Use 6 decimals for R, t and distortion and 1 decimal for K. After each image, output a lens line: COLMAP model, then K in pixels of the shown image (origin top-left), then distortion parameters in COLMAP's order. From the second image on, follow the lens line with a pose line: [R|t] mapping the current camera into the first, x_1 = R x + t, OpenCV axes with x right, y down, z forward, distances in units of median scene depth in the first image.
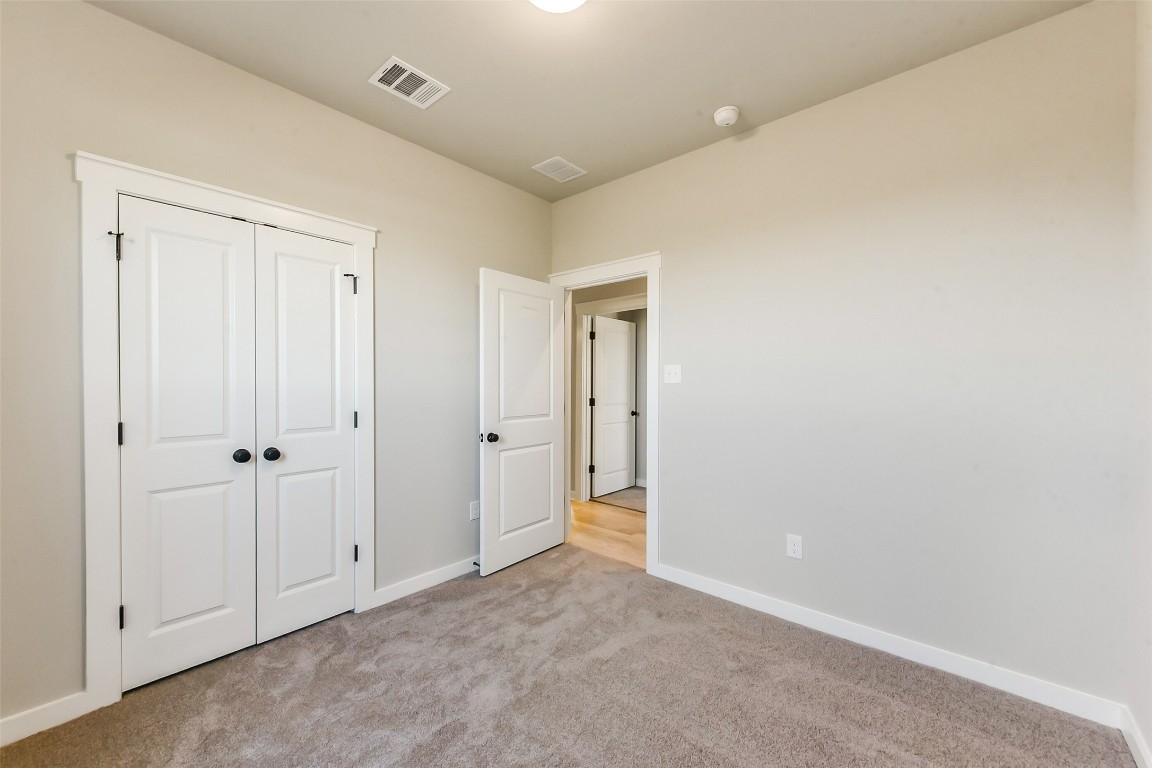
lens RADIAL K [[449.3, 0, 576.2], [0, 449.3, 385.2], [0, 0, 1]] dist [-0.003473, -0.000149]
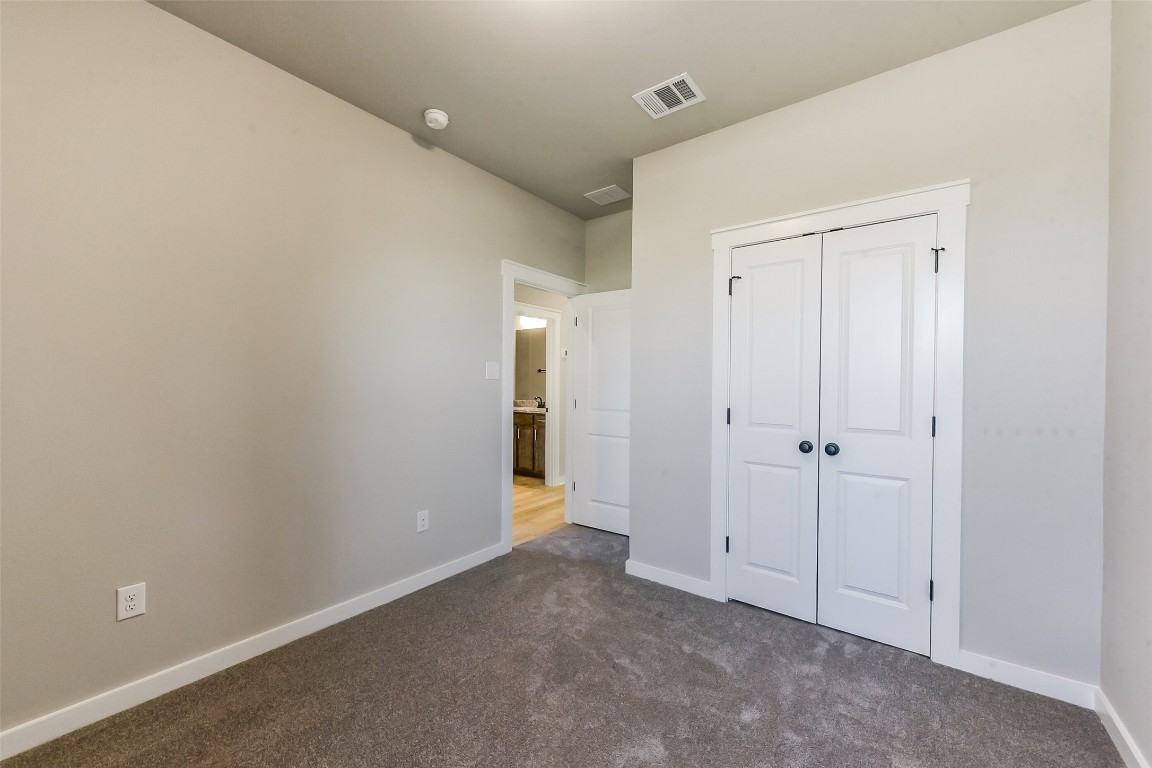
lens RADIAL K [[449.3, 0, 576.8], [0, 449.3, 383.7], [0, 0, 1]] dist [-0.003473, -0.000149]
pose [[0.091652, 0.005736, -0.995775, 0.306383], [-0.005257, 0.999972, 0.005276, -0.002005], [0.995777, 0.004751, 0.091679, 0.320980]]
